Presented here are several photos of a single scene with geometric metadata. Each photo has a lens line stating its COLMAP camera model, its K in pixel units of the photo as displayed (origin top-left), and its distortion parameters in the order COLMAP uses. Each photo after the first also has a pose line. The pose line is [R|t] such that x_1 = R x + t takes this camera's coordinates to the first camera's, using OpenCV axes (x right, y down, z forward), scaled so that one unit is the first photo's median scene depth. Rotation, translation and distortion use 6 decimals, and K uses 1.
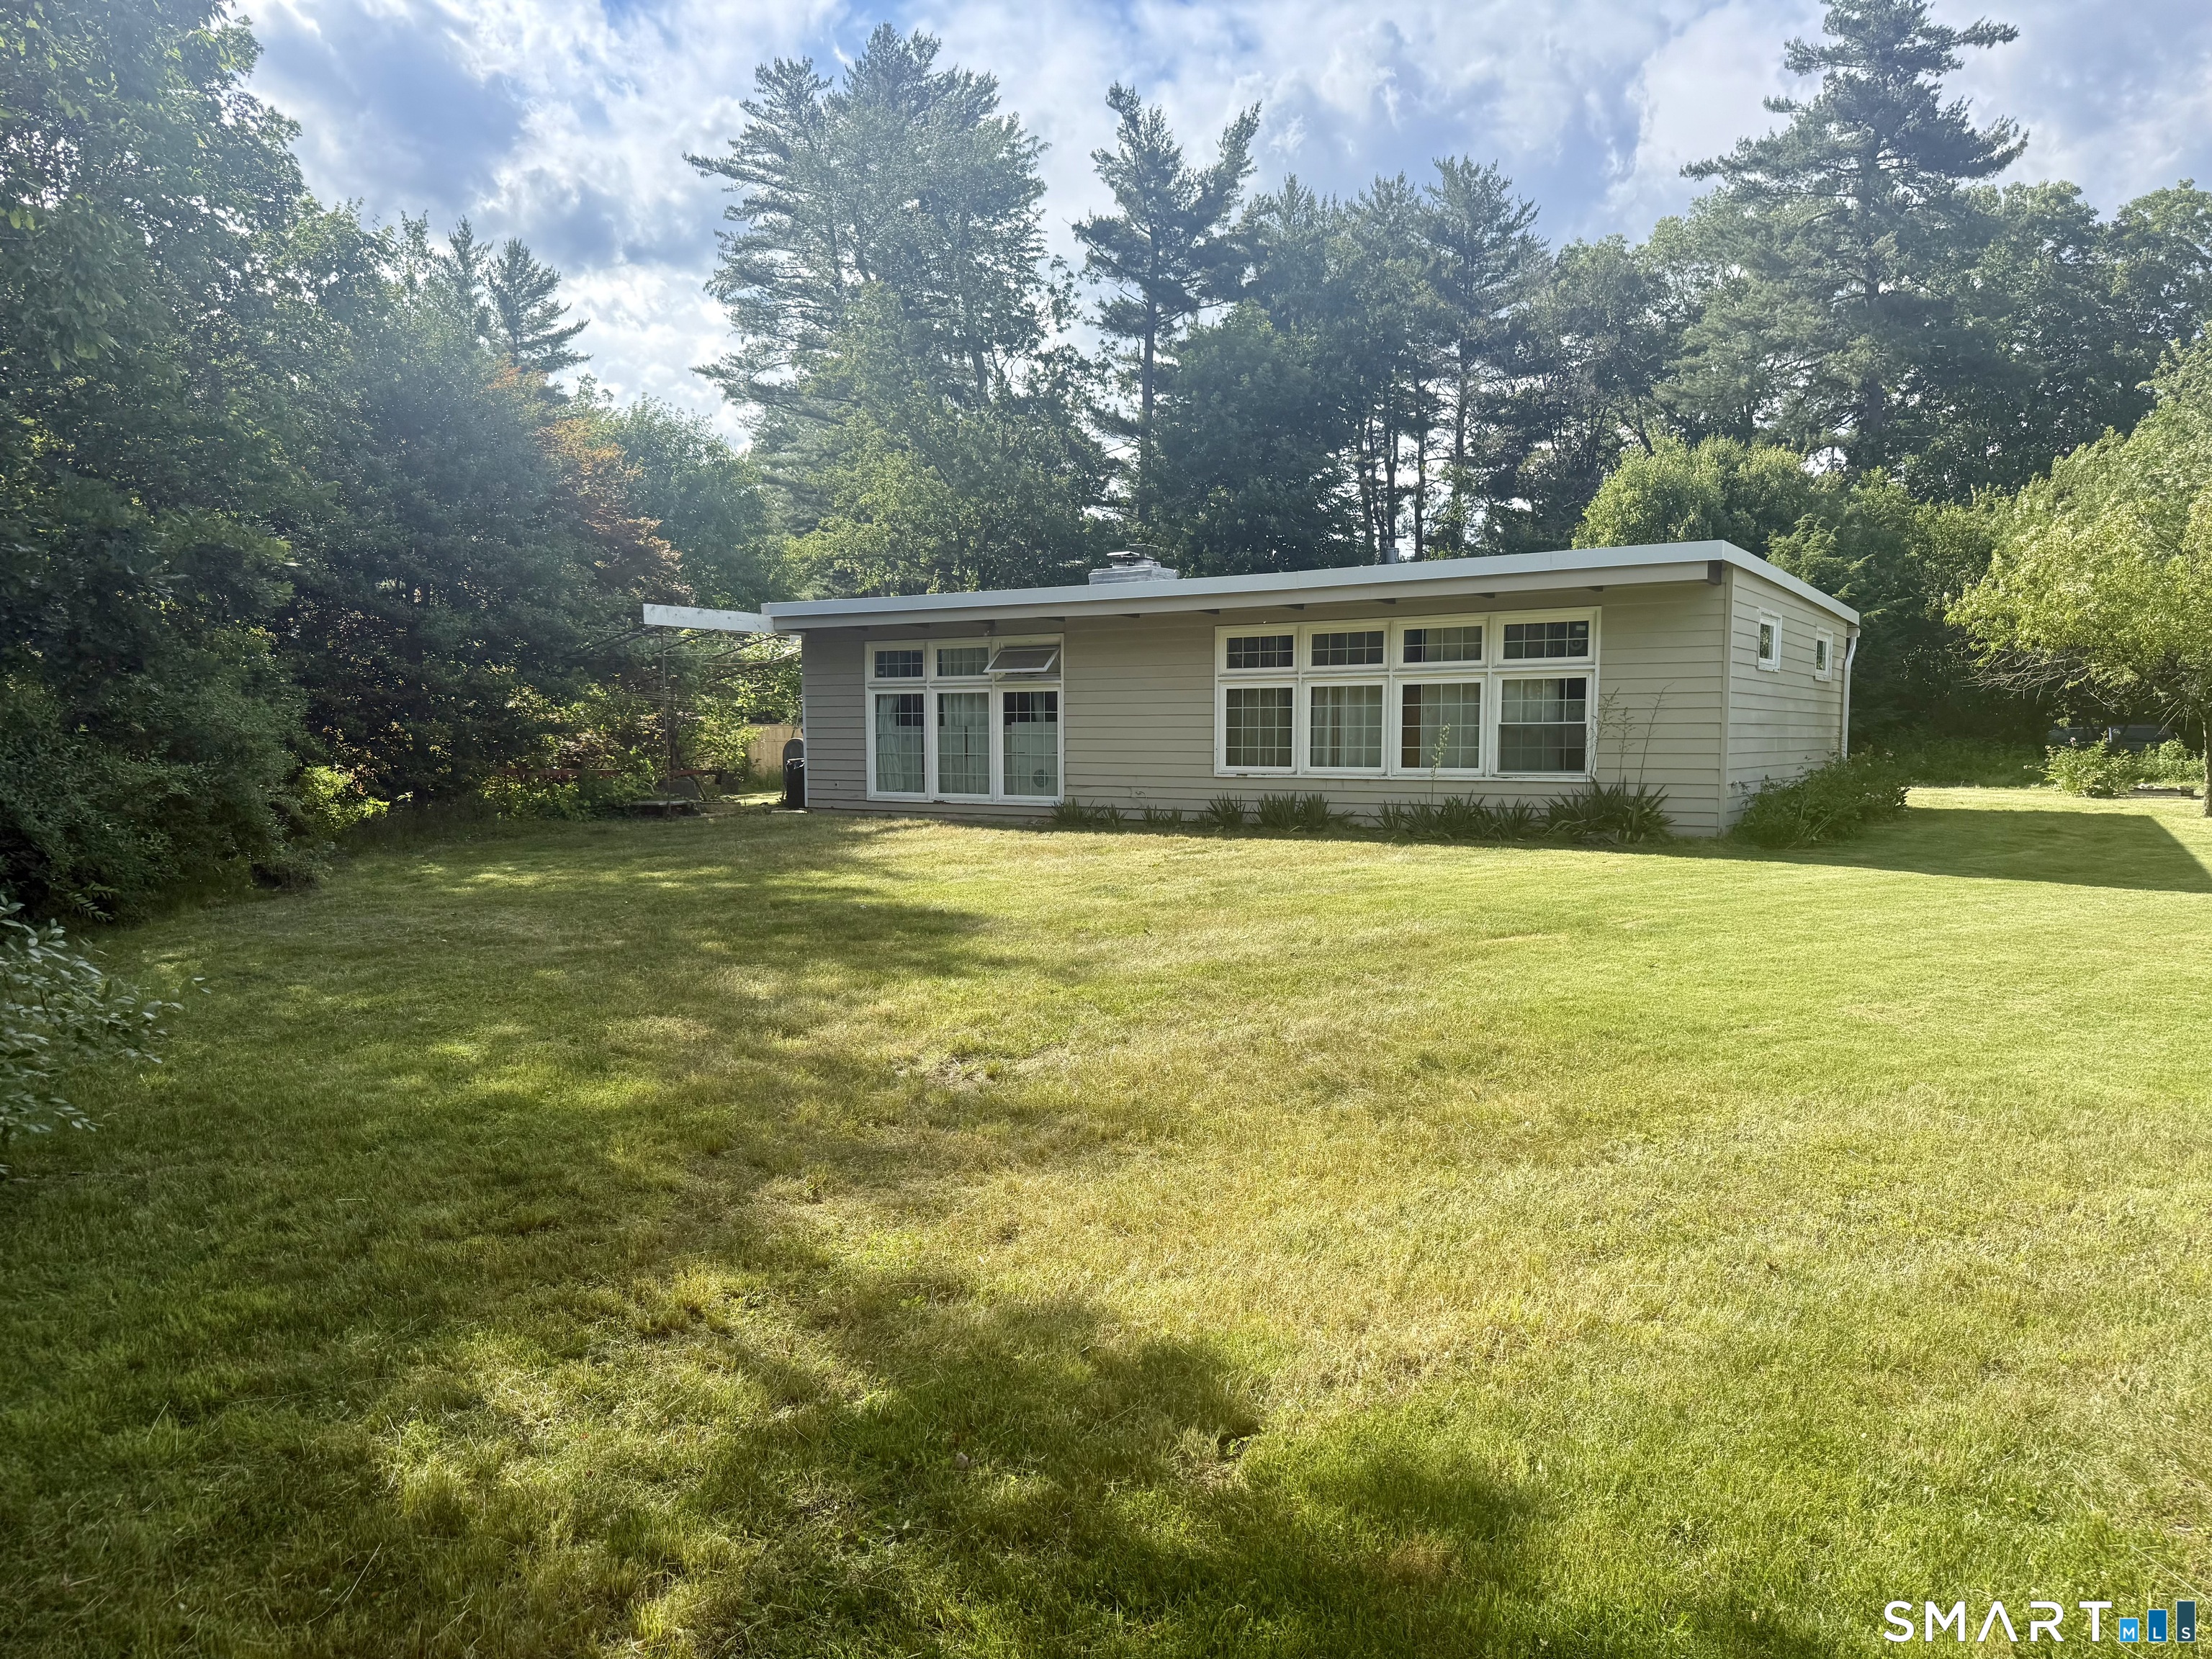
lens RADIAL K [[1558.8, 0, 1085.1], [0, 1558.8, 869.6], [0, 0, 1]] dist [0.069085, -0.069495]
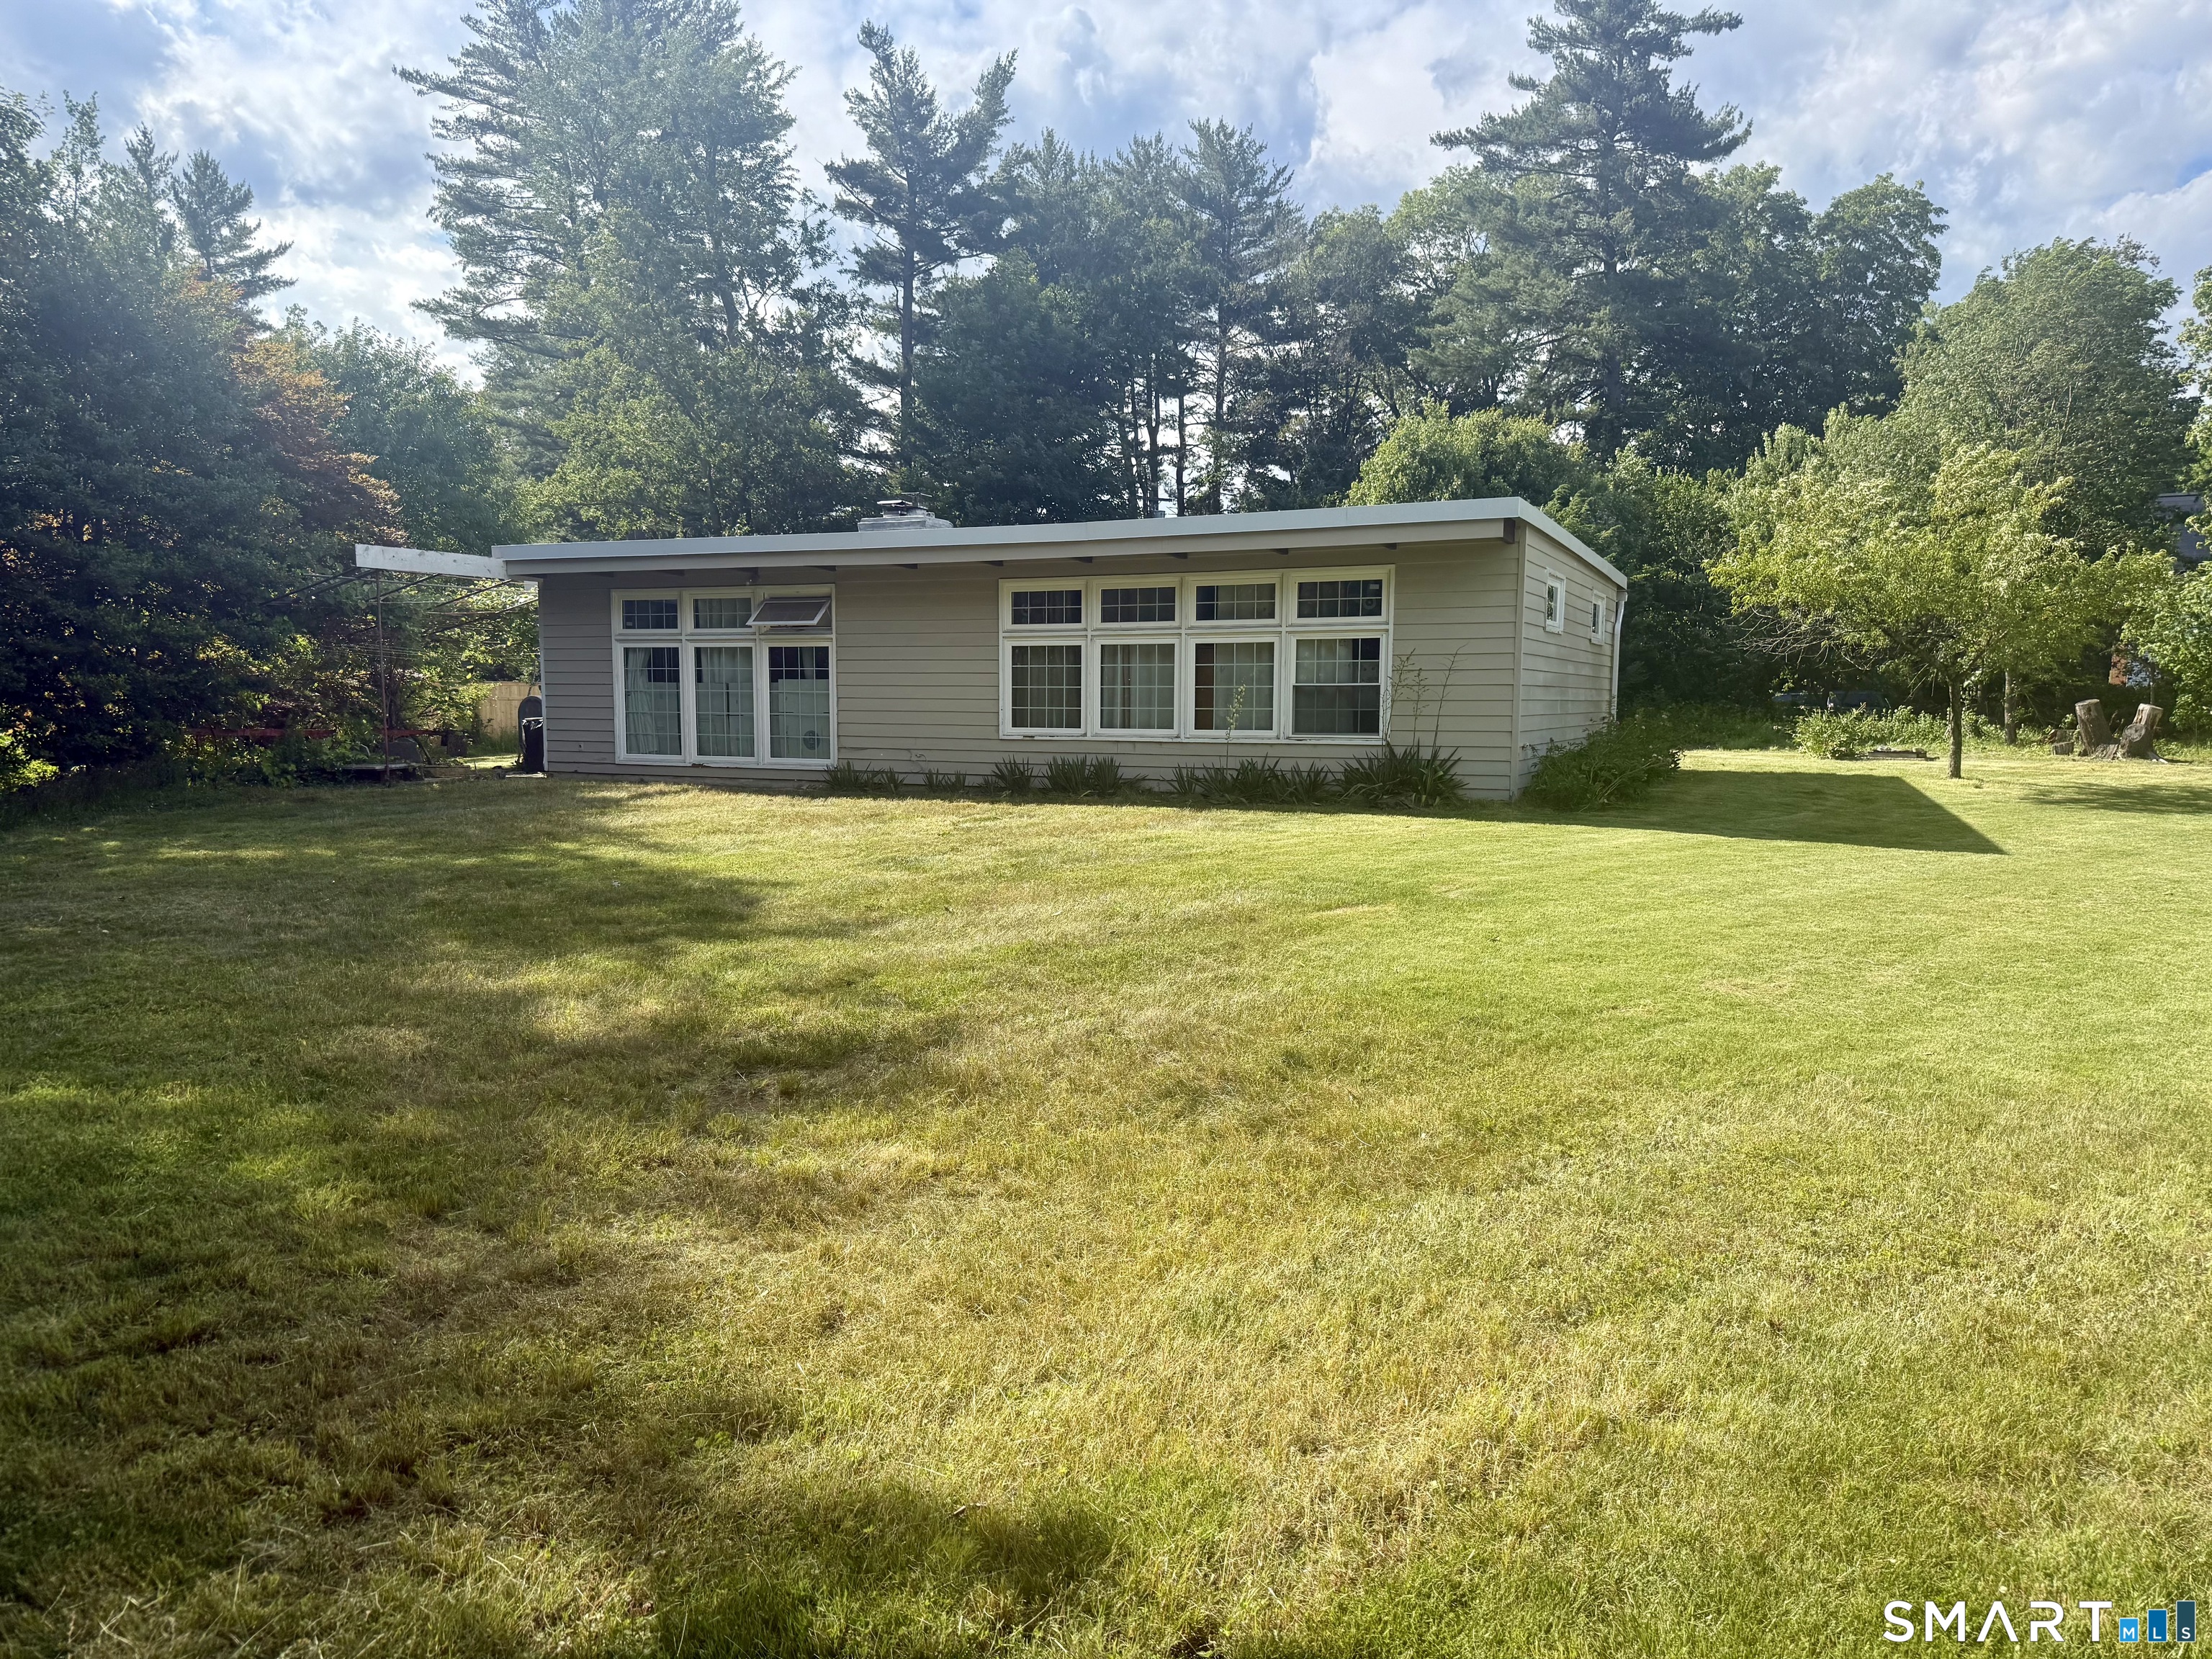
lens RADIAL K [[1558.8, 0, 1066.8], [0, 1558.8, 871.2], [0, 0, 1]] dist [0.069085, -0.069495]
pose [[0.989877, -0.011759, 0.141442, -0.010255], [0.008410, 0.999670, 0.024257, -0.002011], [-0.141681, -0.022821, 0.989649, 0.053603]]
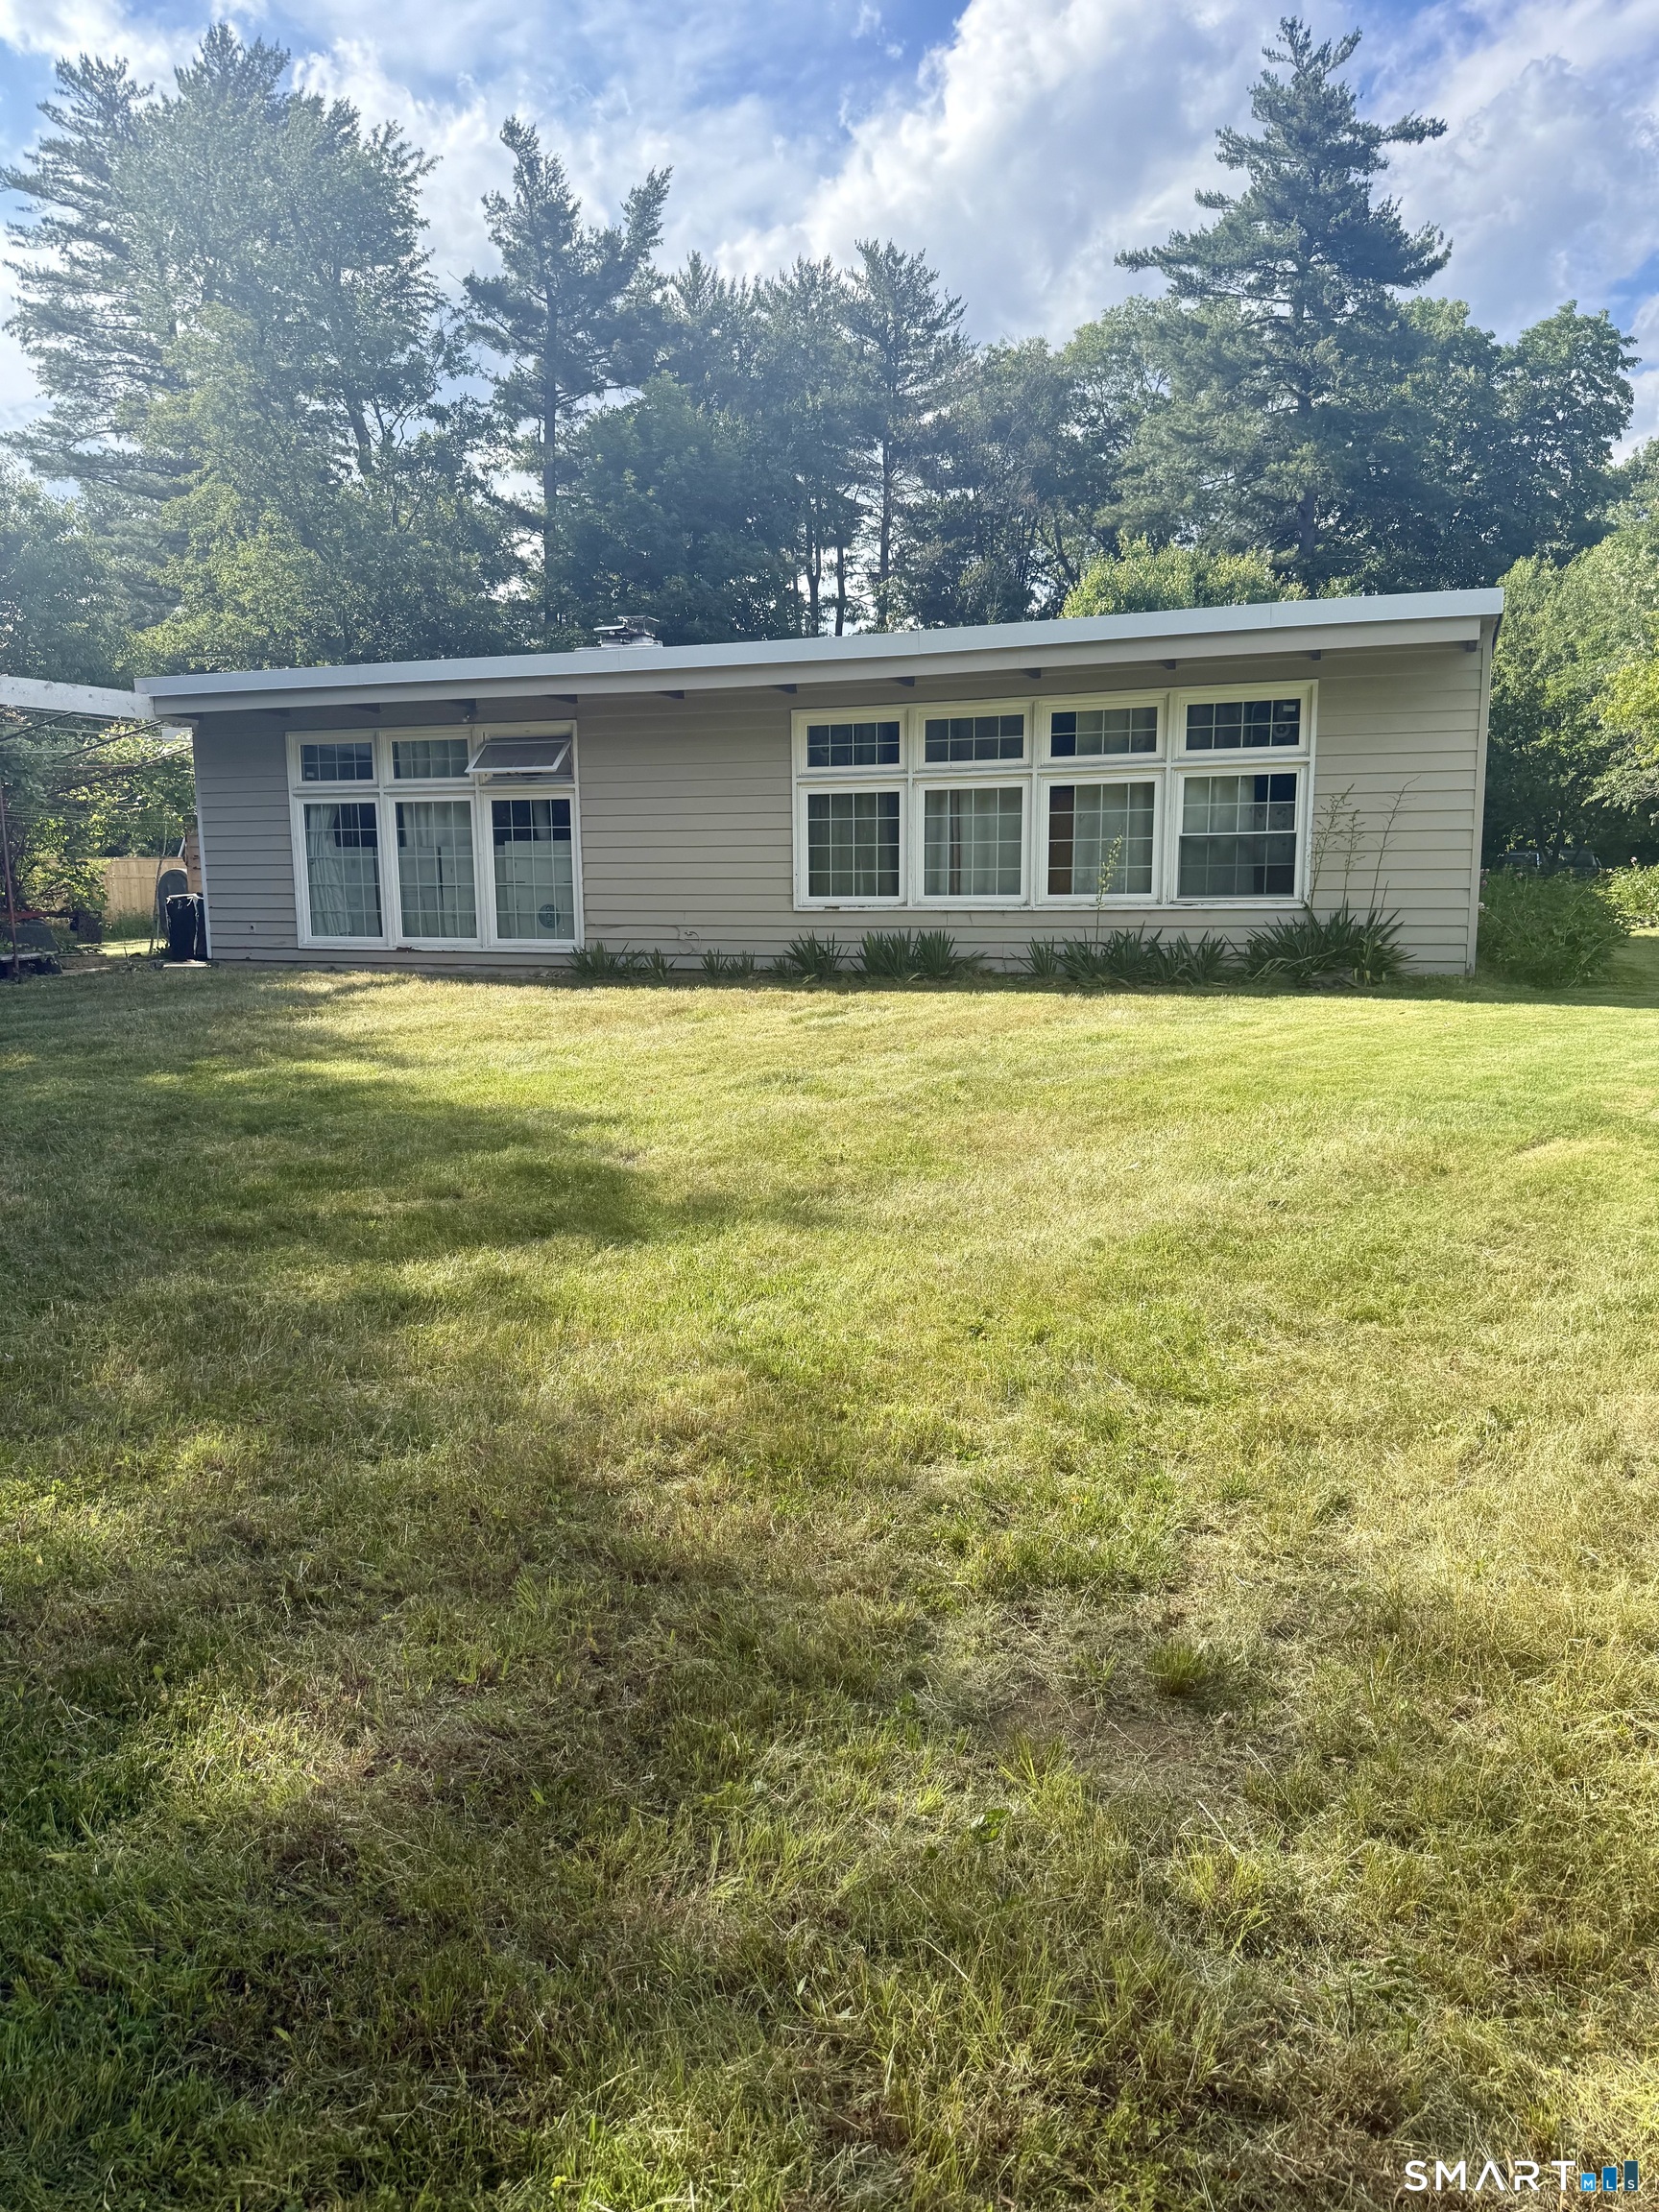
lens RADIAL K [[1558.8, 0, 822.2], [0, 1558.8, 1107.2], [0, 0, 1]] dist [0.069085, -0.069495]
pose [[0.975153, -0.044265, 0.217064, -0.068605], [0.030244, 0.997261, 0.067499, -0.013678], [-0.219457, -0.059257, 0.973821, 0.228750]]
